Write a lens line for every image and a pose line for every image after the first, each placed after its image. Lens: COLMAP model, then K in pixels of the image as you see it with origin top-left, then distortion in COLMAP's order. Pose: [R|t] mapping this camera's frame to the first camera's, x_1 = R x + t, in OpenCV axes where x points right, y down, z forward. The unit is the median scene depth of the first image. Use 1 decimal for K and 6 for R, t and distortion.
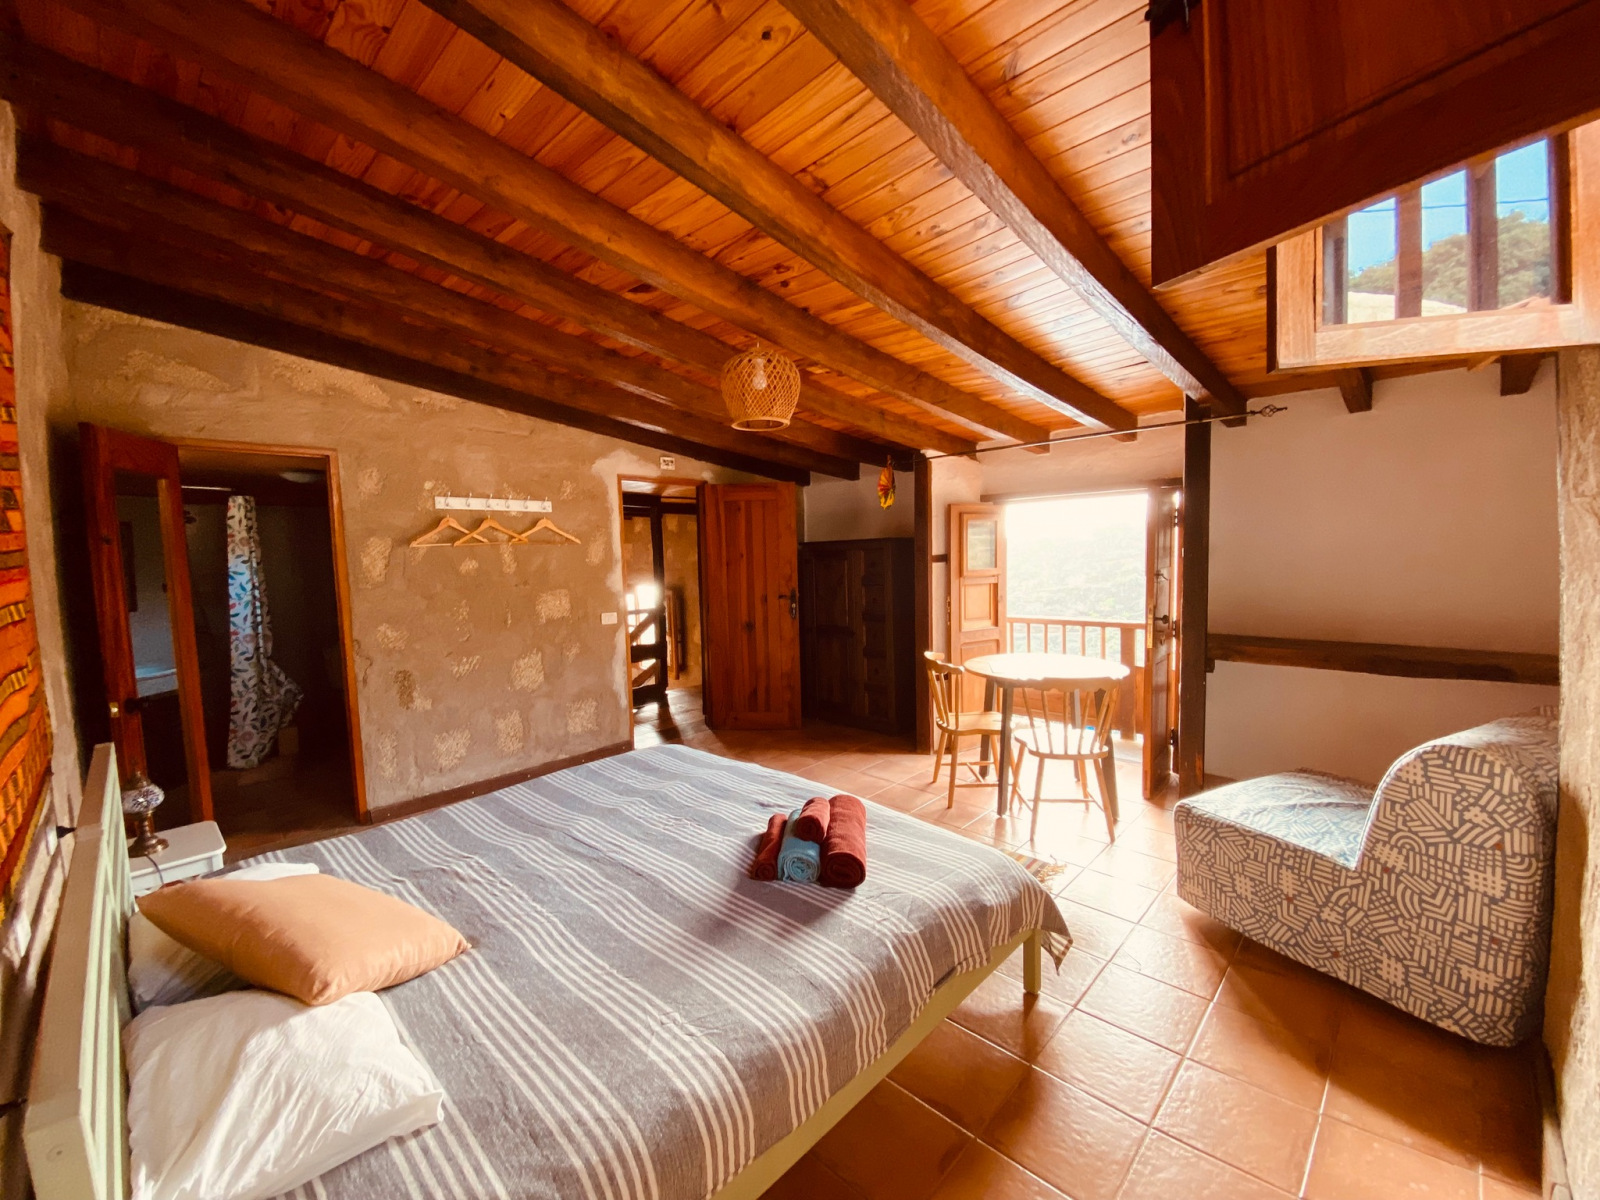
lens RADIAL K [[647.9, 0, 797.0], [0, 647.9, 595.0], [0, 0, 1]] dist [0.000769, -0.000294]
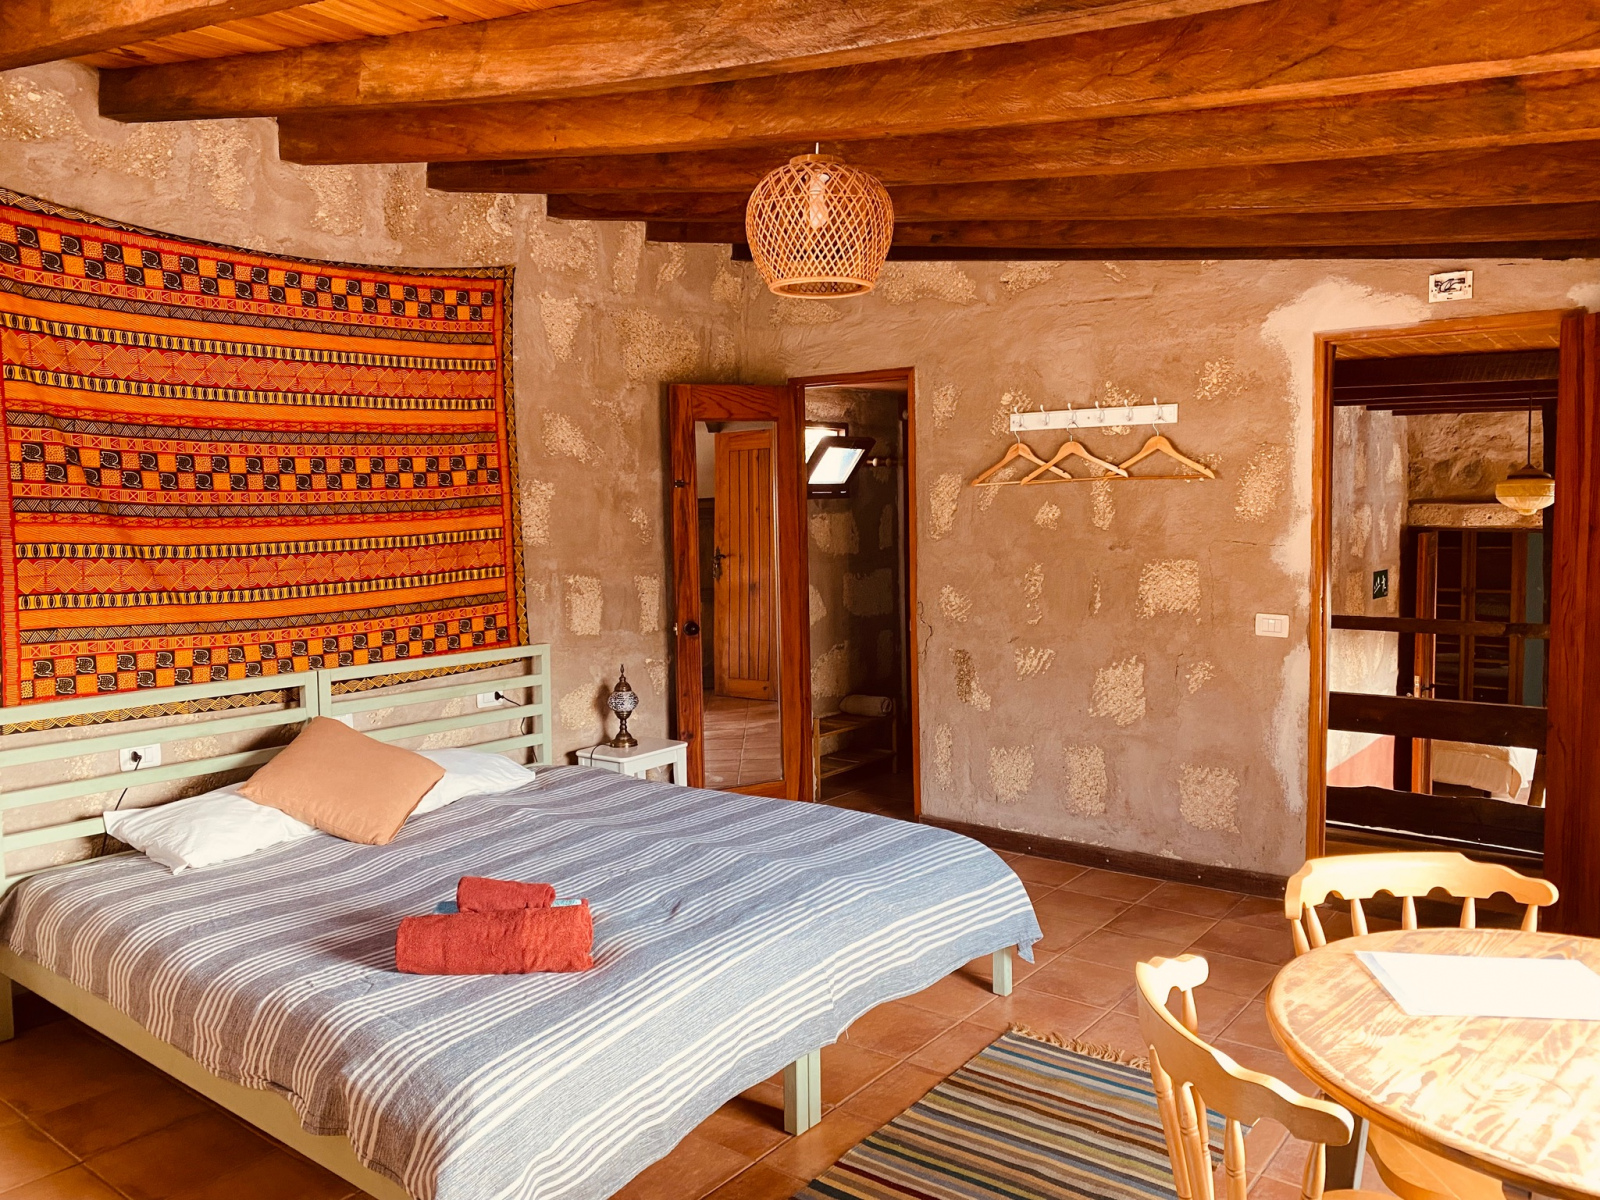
lens RADIAL K [[1215.6, 0, 797.4], [0, 1215.6, 596.6], [0, 0, 1]] dist [0.041196, -0.004885]
pose [[0.098358, 0.107930, -0.989281, 0.718825], [-0.055176, 0.993164, 0.102868, -0.075175], [0.993620, 0.044467, 0.103641, 0.617644]]
